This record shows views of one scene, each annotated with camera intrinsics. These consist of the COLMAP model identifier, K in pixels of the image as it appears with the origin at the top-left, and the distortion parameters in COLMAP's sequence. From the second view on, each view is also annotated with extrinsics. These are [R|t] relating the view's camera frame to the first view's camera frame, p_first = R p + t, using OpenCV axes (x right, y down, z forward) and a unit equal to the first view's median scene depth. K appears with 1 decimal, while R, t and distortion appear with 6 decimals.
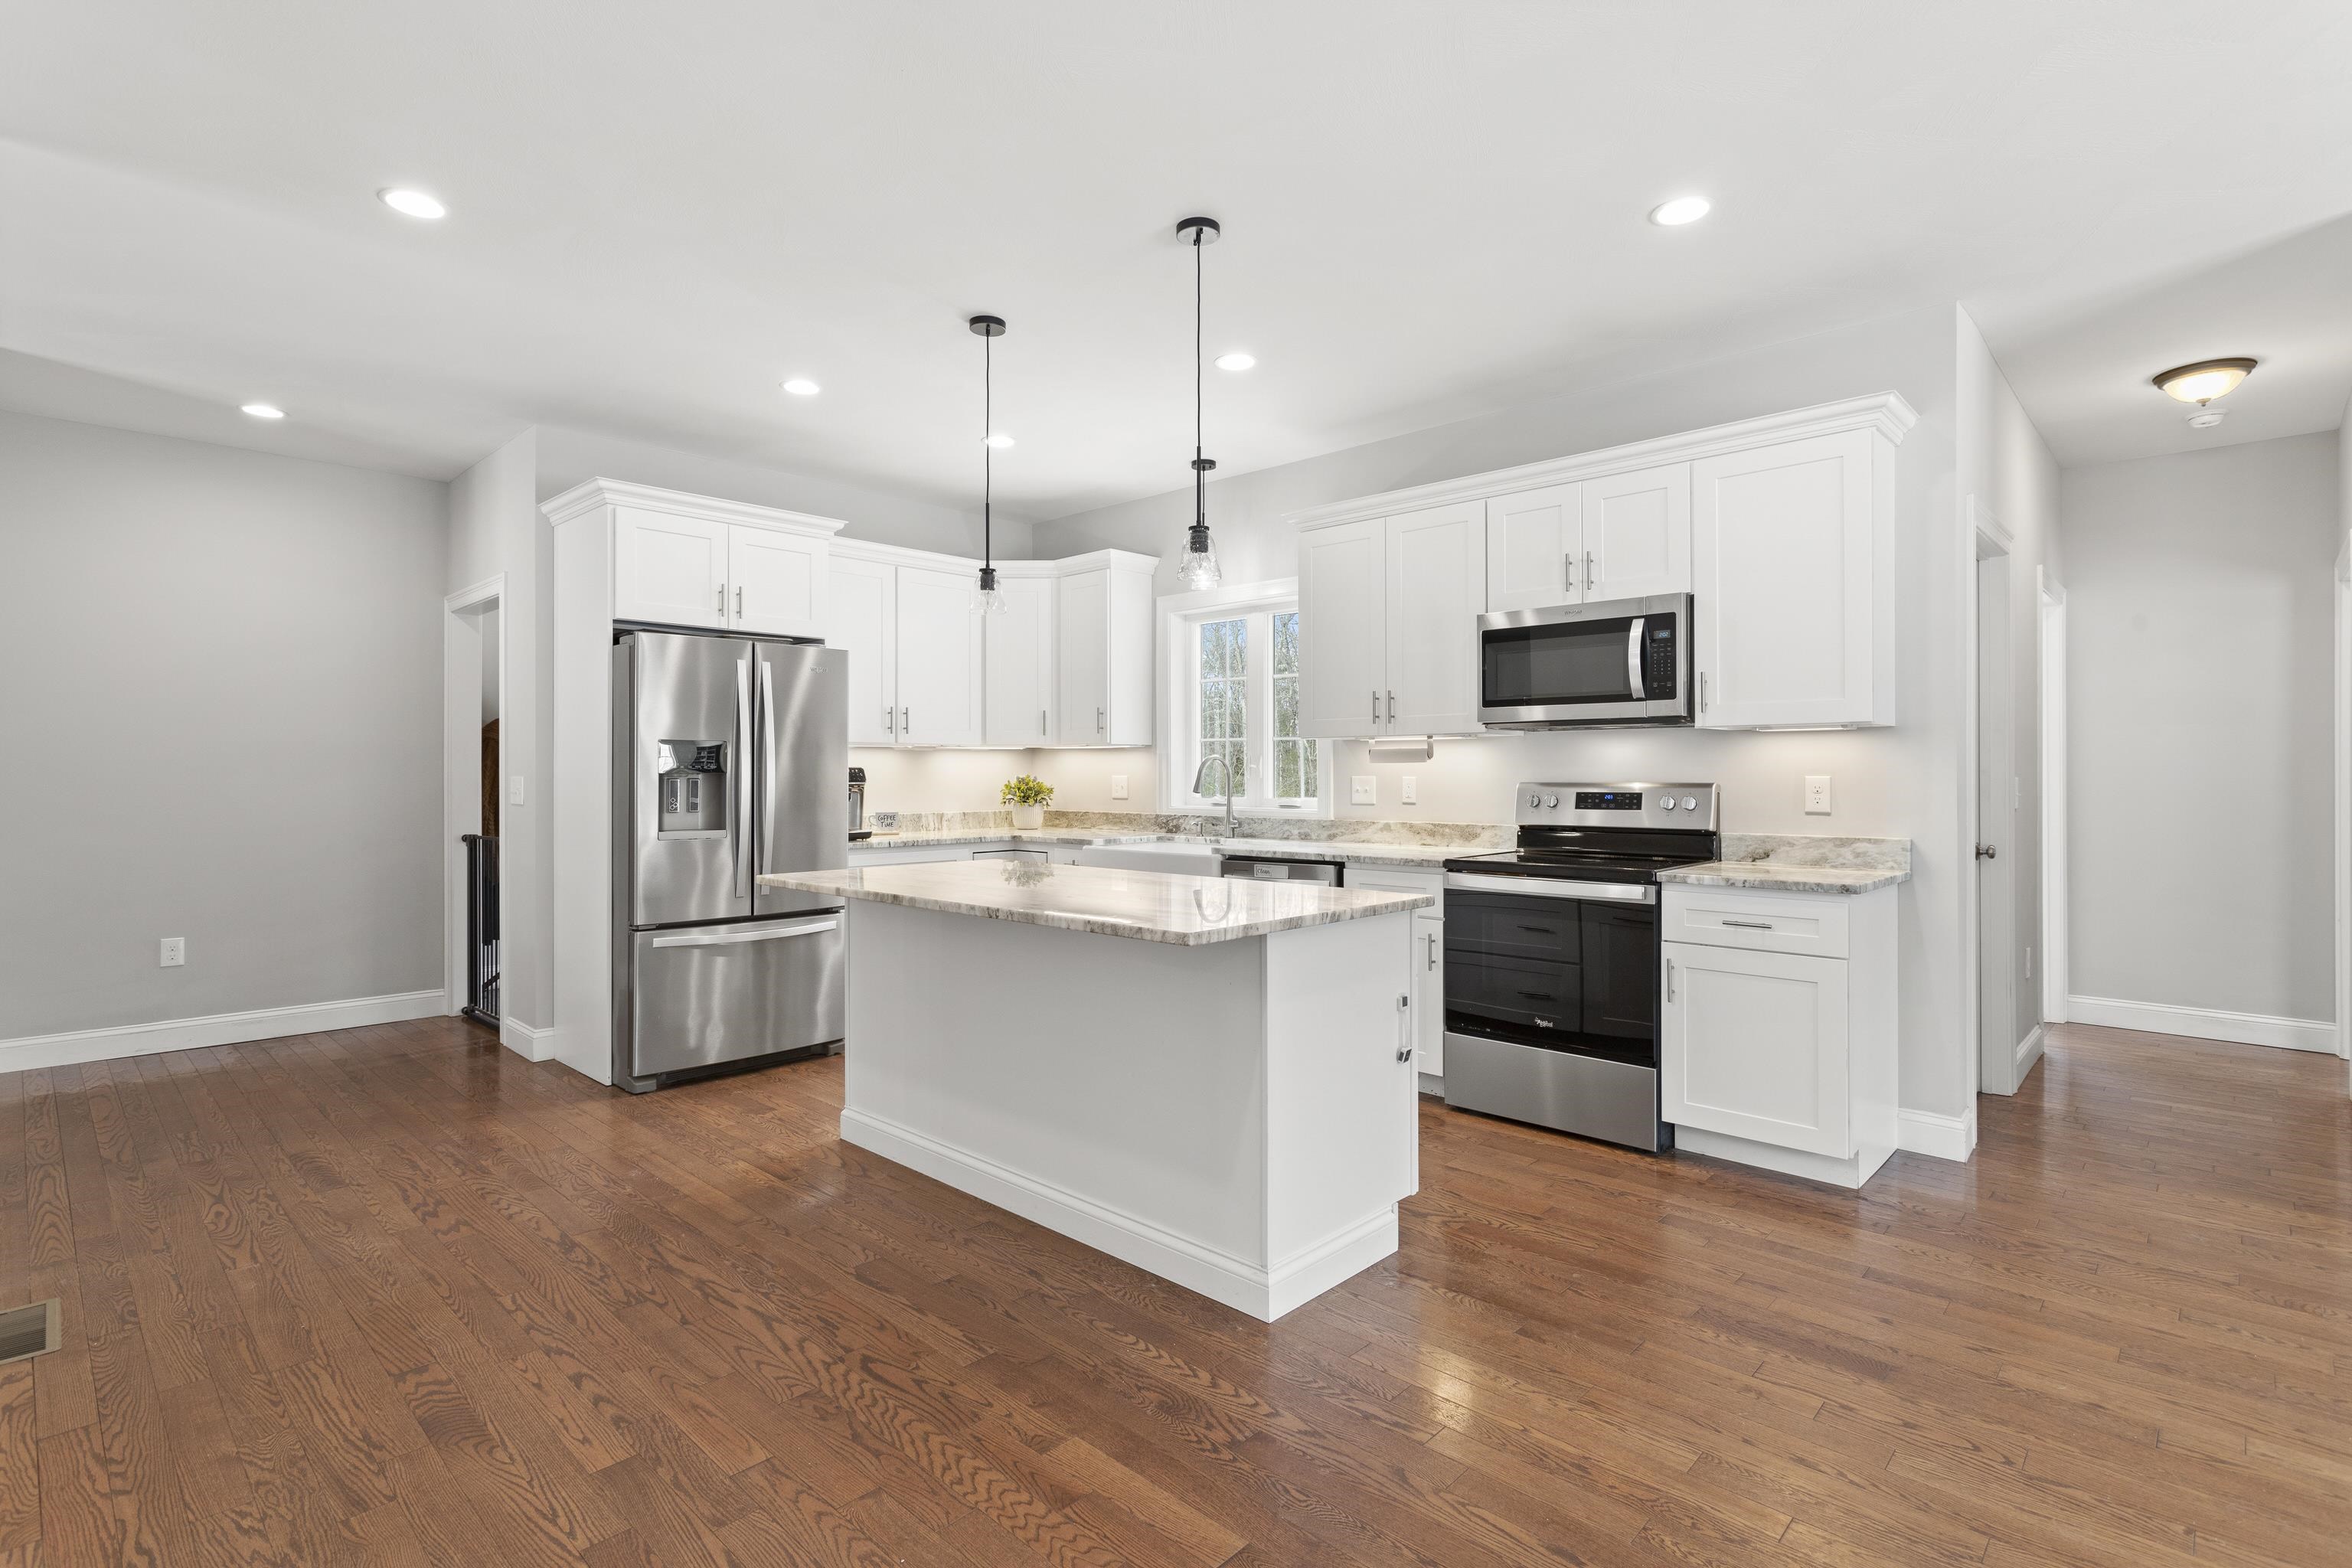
lens RADIAL K [[1118.5, 0, 1180.2], [0, 1118.5, 764.8], [0, 0, 1]] dist [0.000920, -0.000251]
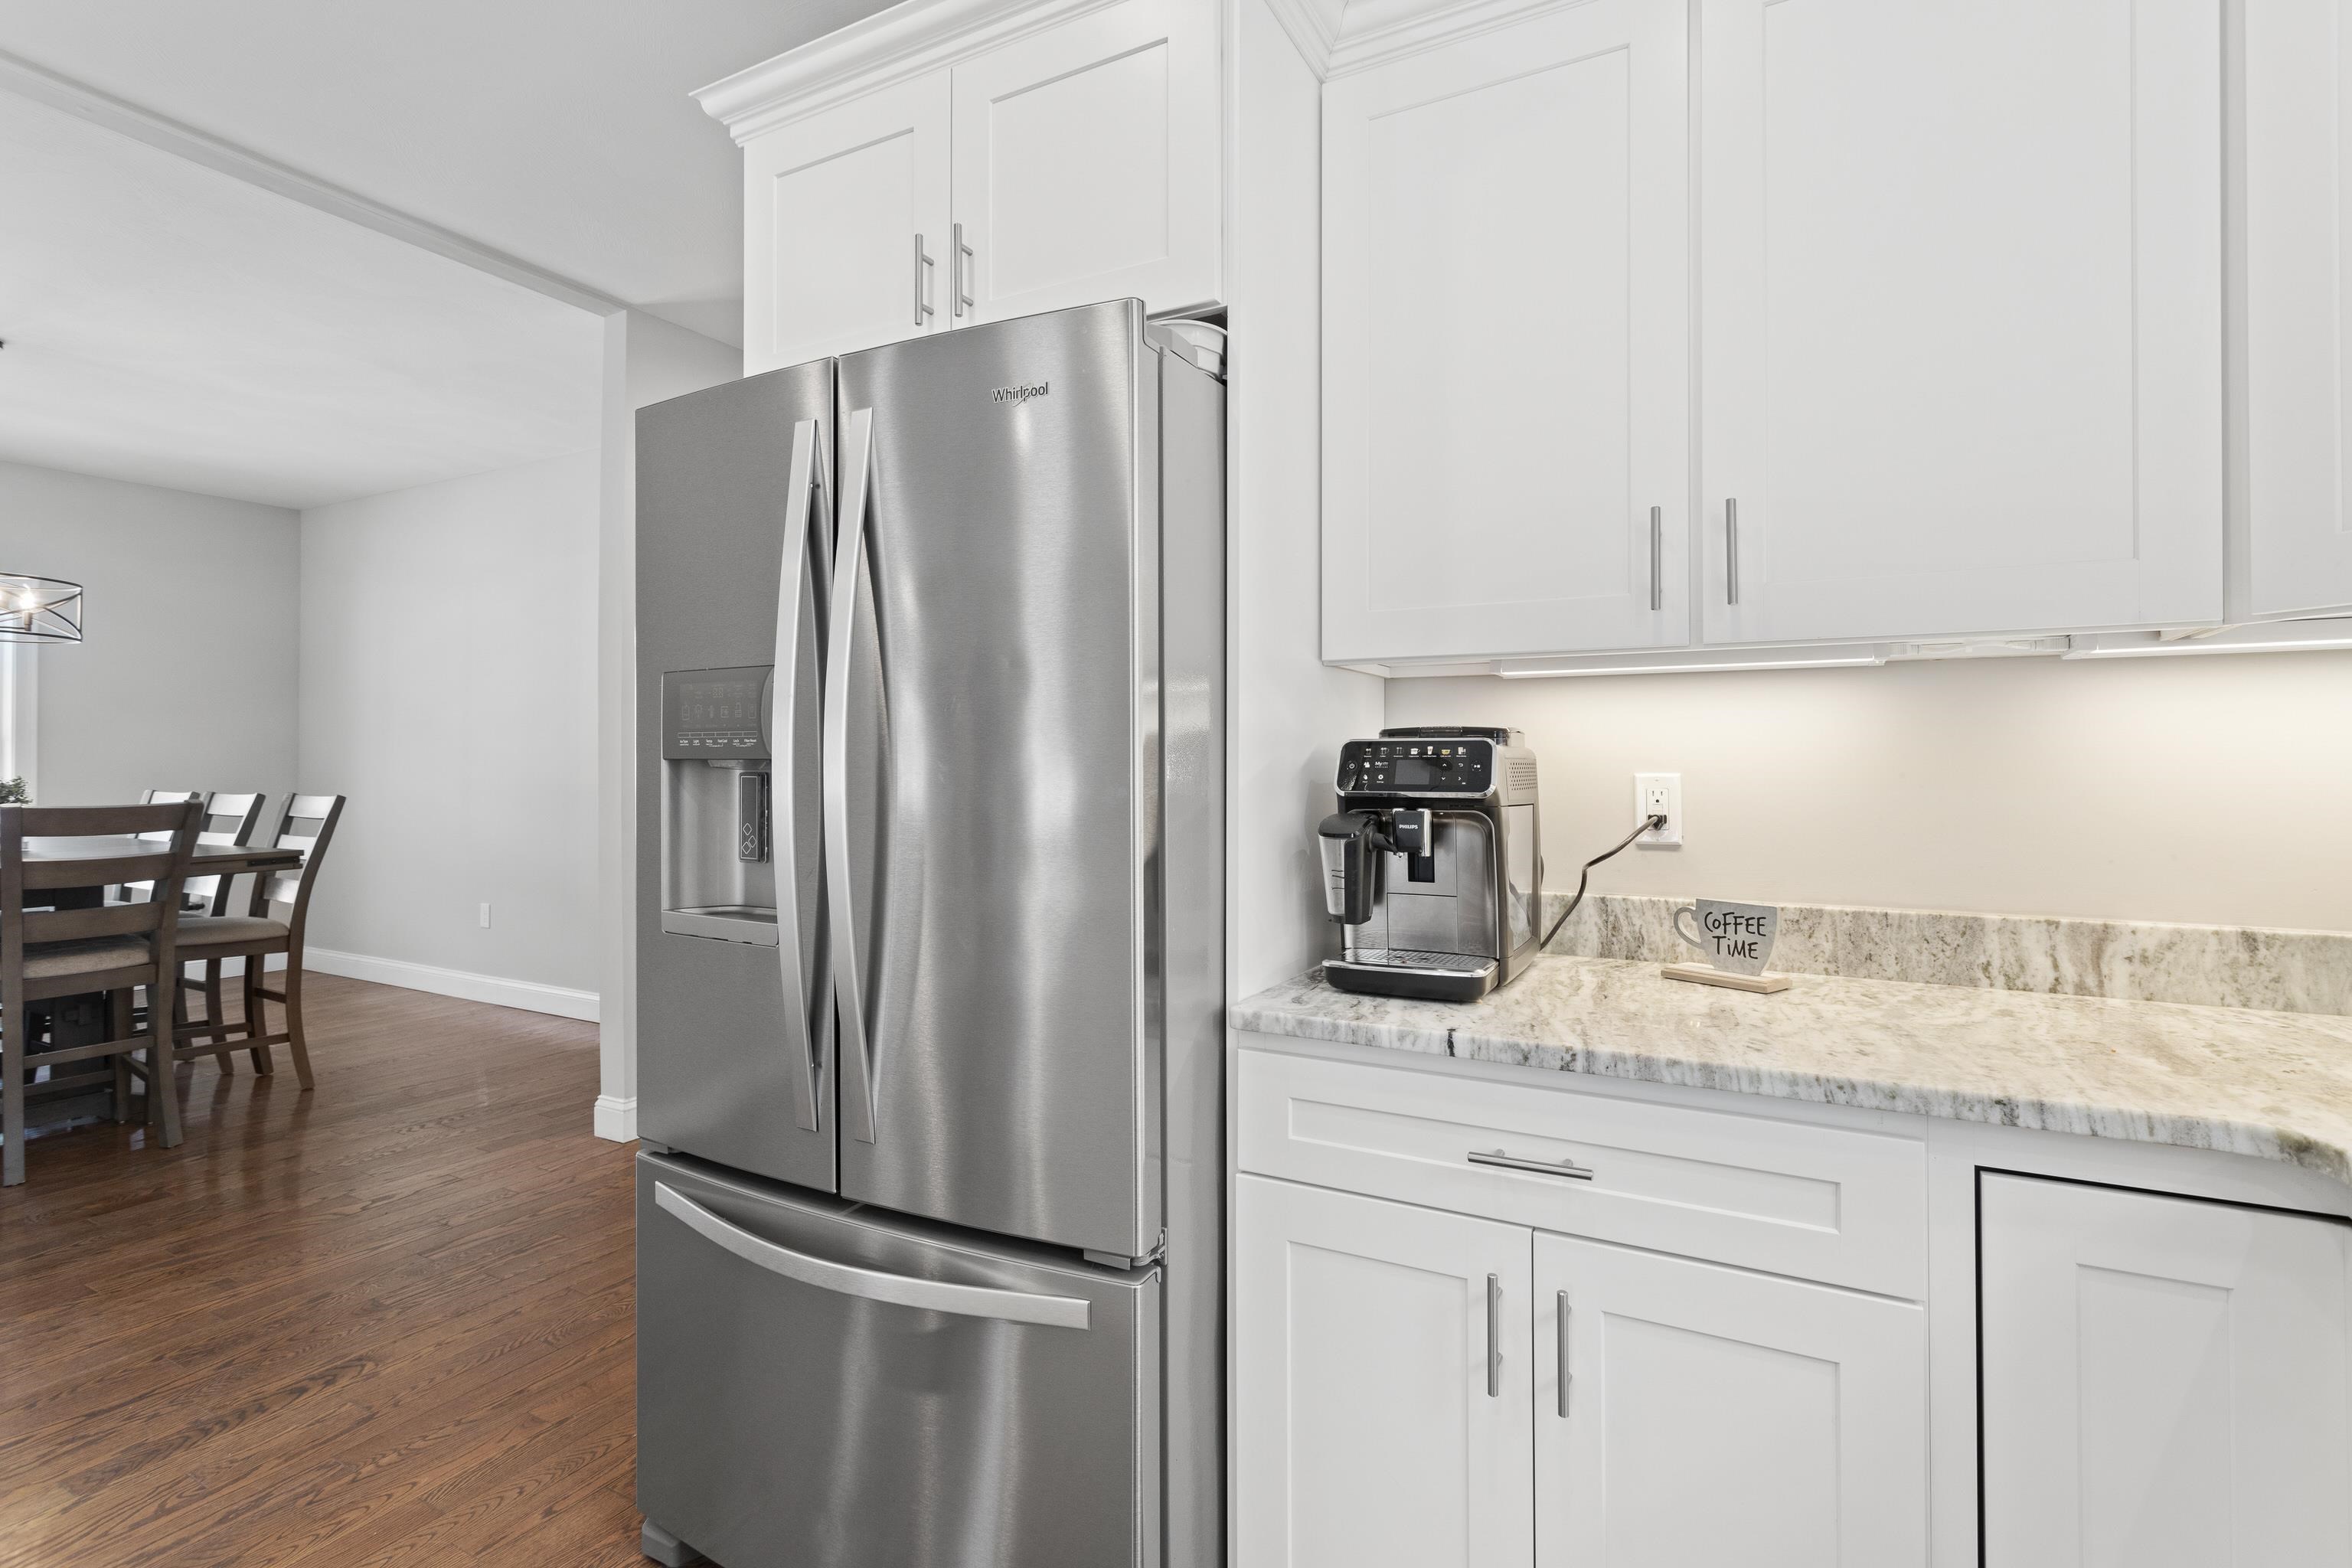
lens RADIAL K [[1118.5, 0, 1180.2], [0, 1118.5, 764.8], [0, 0, 1]] dist [0.000920, -0.000251]
pose [[0.261023, -0.003335, -0.965327, -0.065253], [0.005574, 0.999983, -0.001948, 0.016660], [0.965316, -0.004873, 0.261038, 1.589830]]
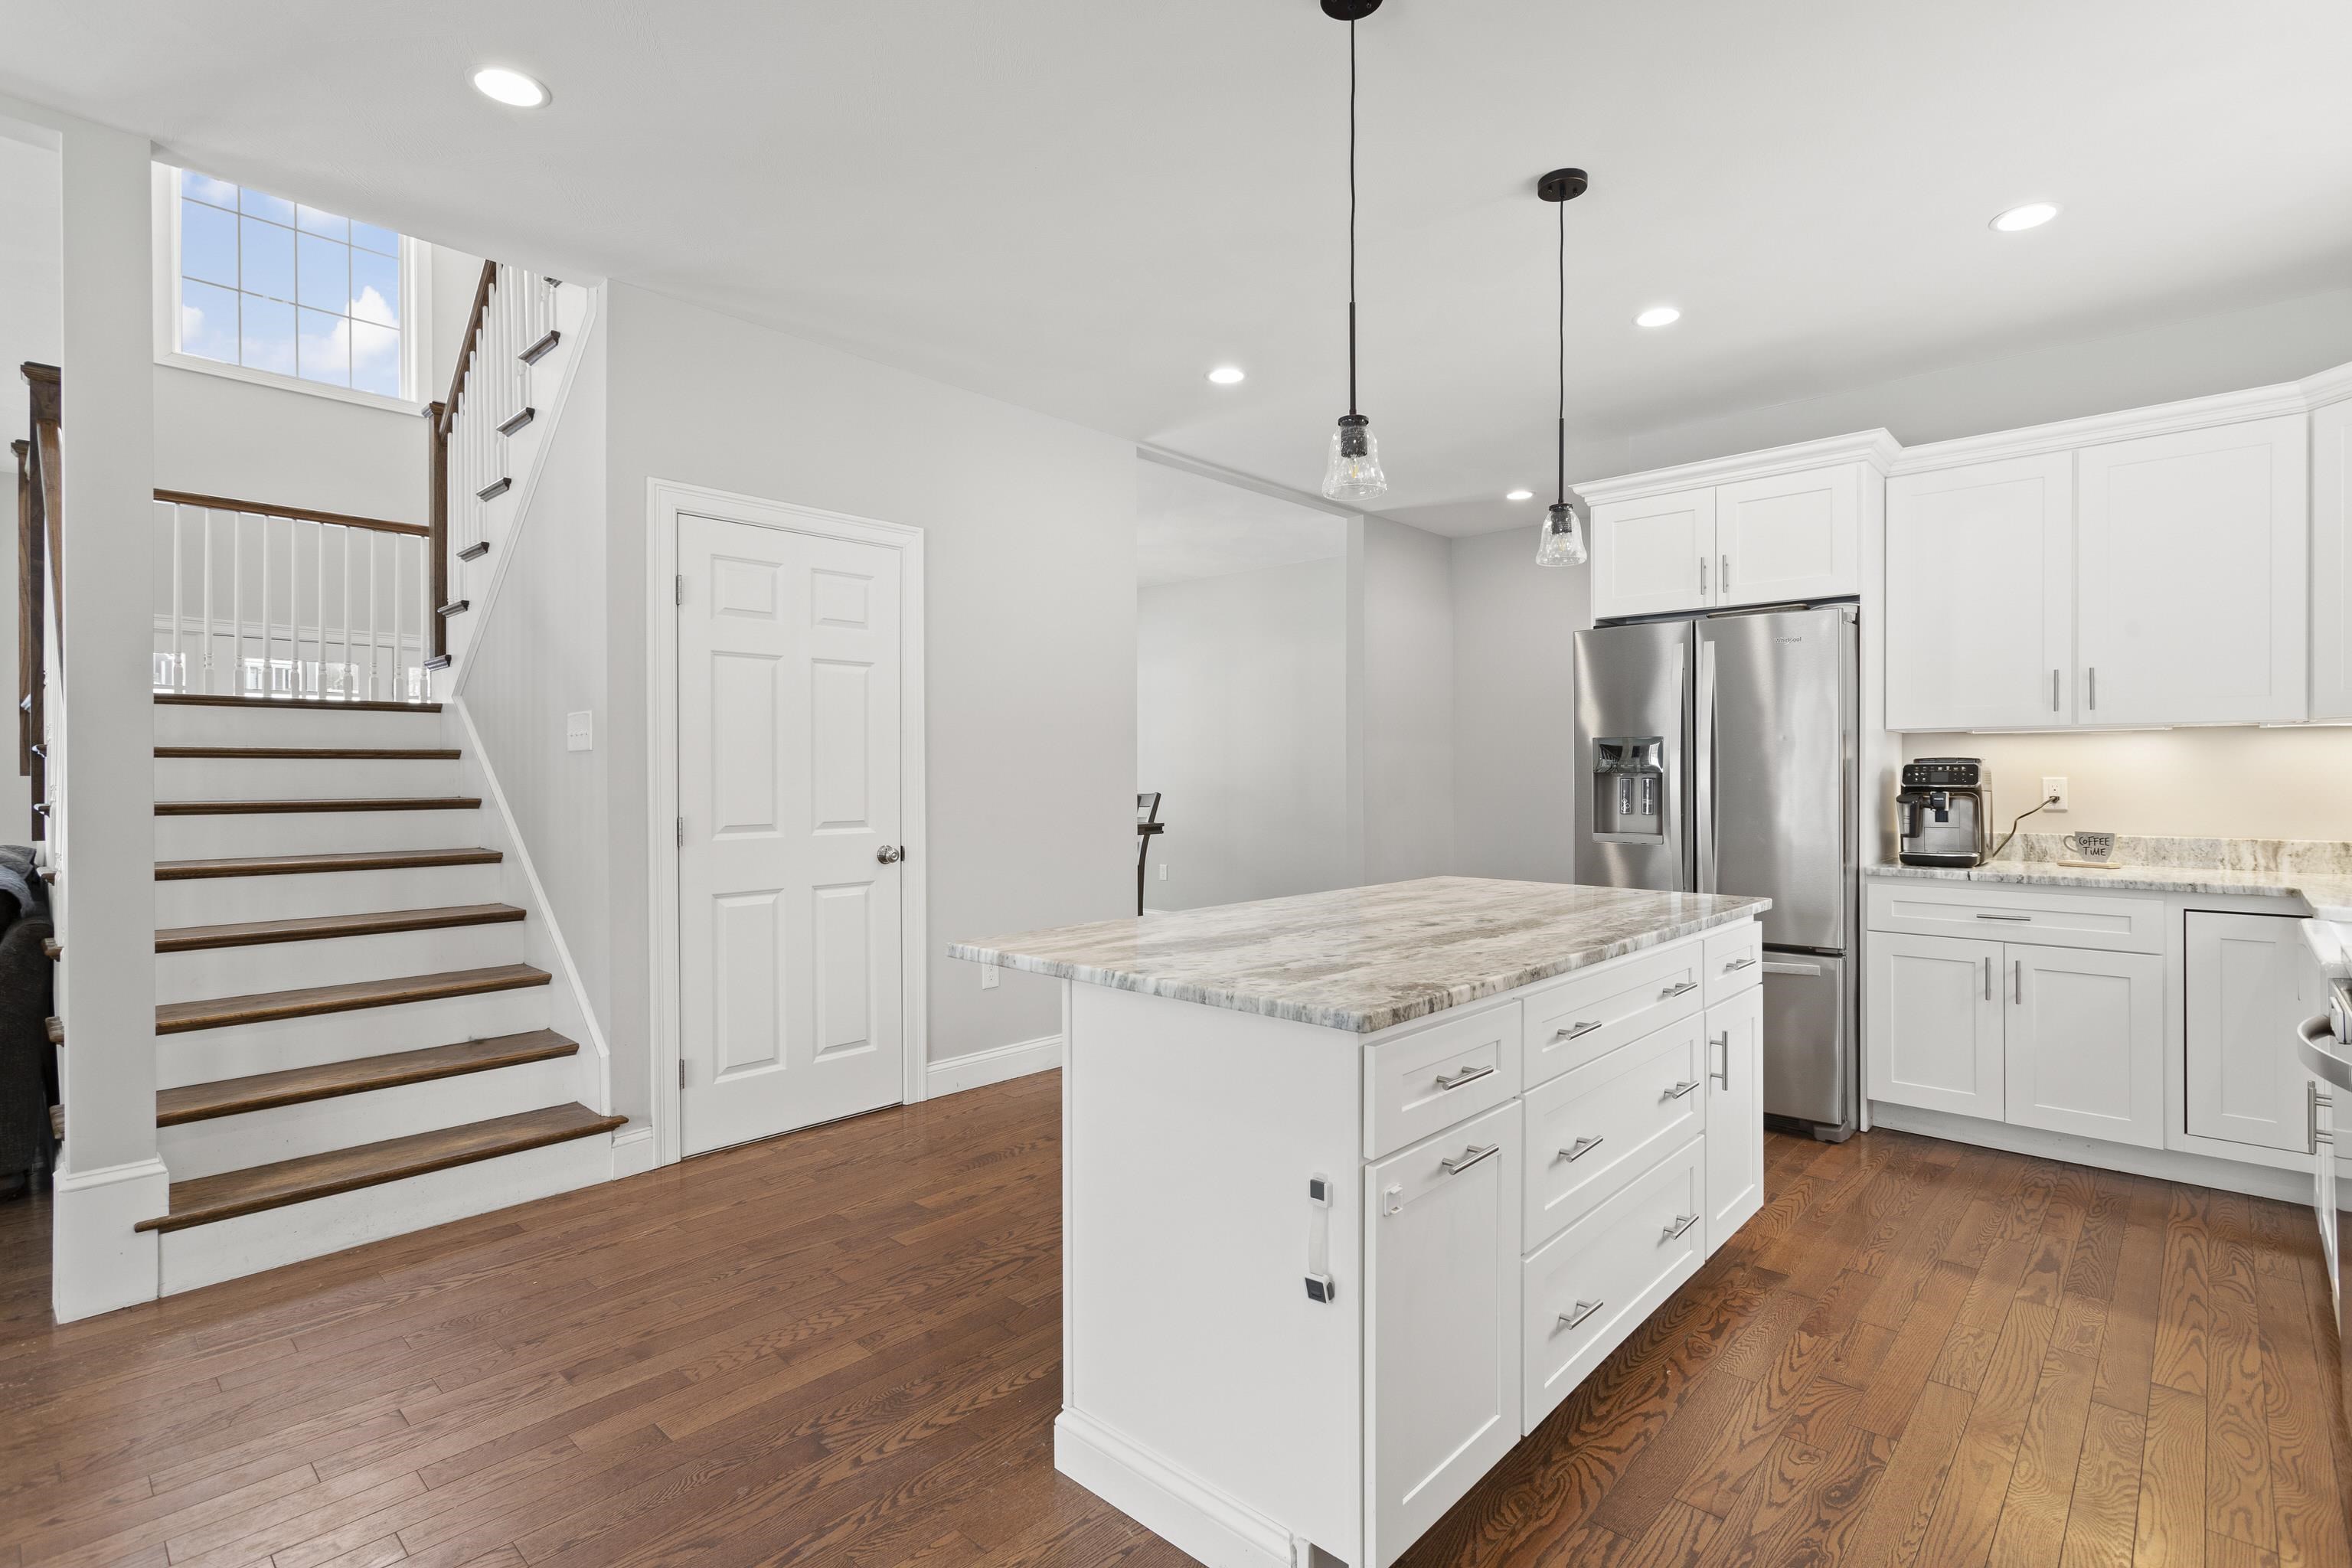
lens RADIAL K [[1107.4, 0, 1176.0], [0, 1107.4, 784.0], [0, 0, 1]] dist [-0.000110, -0.000118]
pose [[0.008898, 0.007401, -0.999933, 0.737280], [0.009439, 0.999927, 0.007485, 0.009939], [0.999916, -0.009505, 0.008827, 0.930549]]
